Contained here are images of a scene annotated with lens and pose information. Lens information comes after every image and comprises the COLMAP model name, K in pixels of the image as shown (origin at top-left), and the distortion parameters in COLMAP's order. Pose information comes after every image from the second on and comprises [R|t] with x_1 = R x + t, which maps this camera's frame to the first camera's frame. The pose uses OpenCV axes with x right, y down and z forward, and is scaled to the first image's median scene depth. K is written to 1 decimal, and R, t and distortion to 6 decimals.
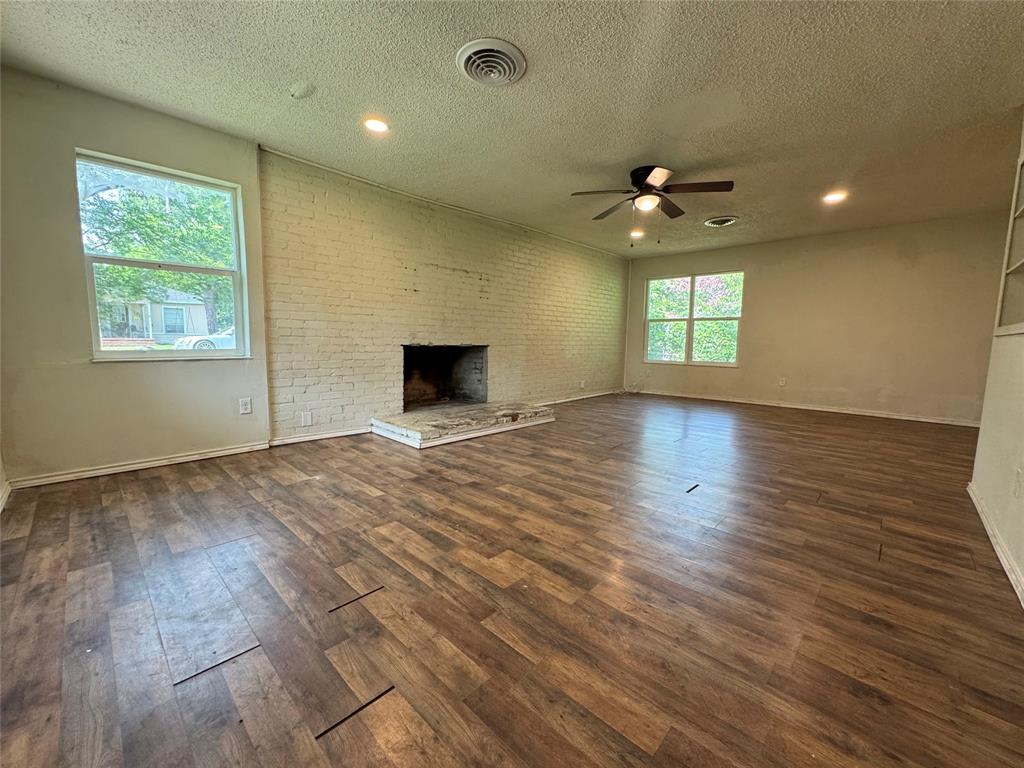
lens RADIAL K [[410.6, 0, 513.1], [0, 410.6, 382.7], [0, 0, 1]] dist [-0.003867, 0.000074]
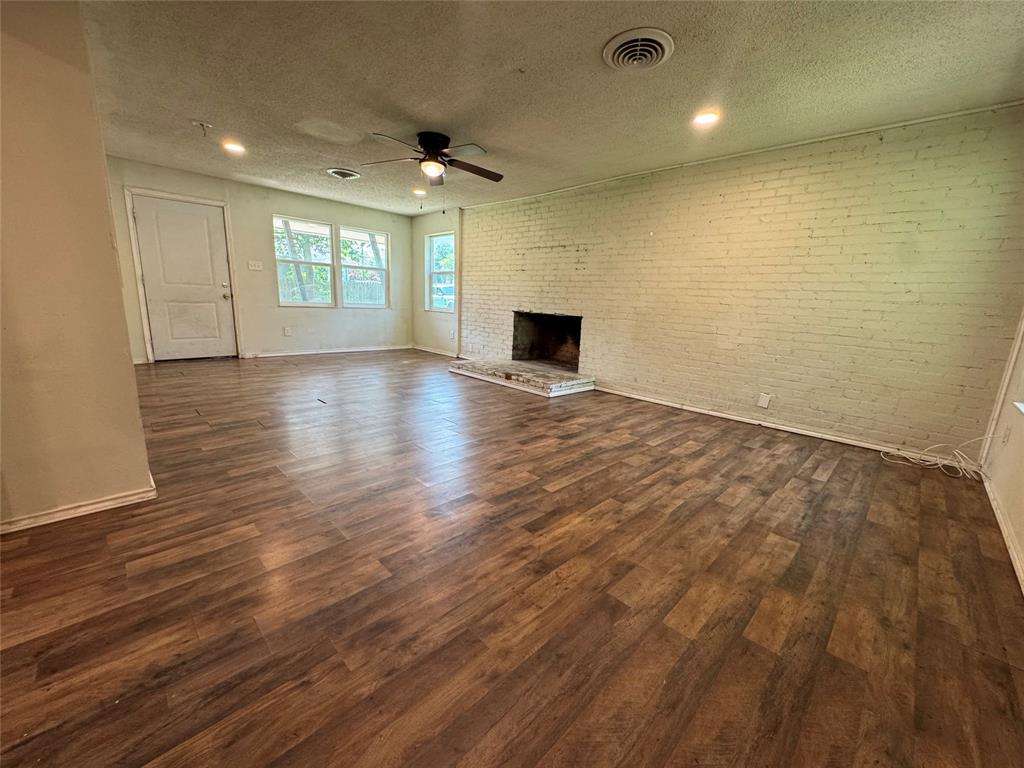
lens RADIAL K [[410.6, 0, 513.1], [0, 410.6, 382.7], [0, 0, 1]] dist [-0.003867, 0.000074]
pose [[-0.029077, 0.179815, -0.983271, 1.077437], [-0.155250, 0.970937, 0.182150, -0.102201], [0.987447, 0.157949, -0.000316, 0.970963]]
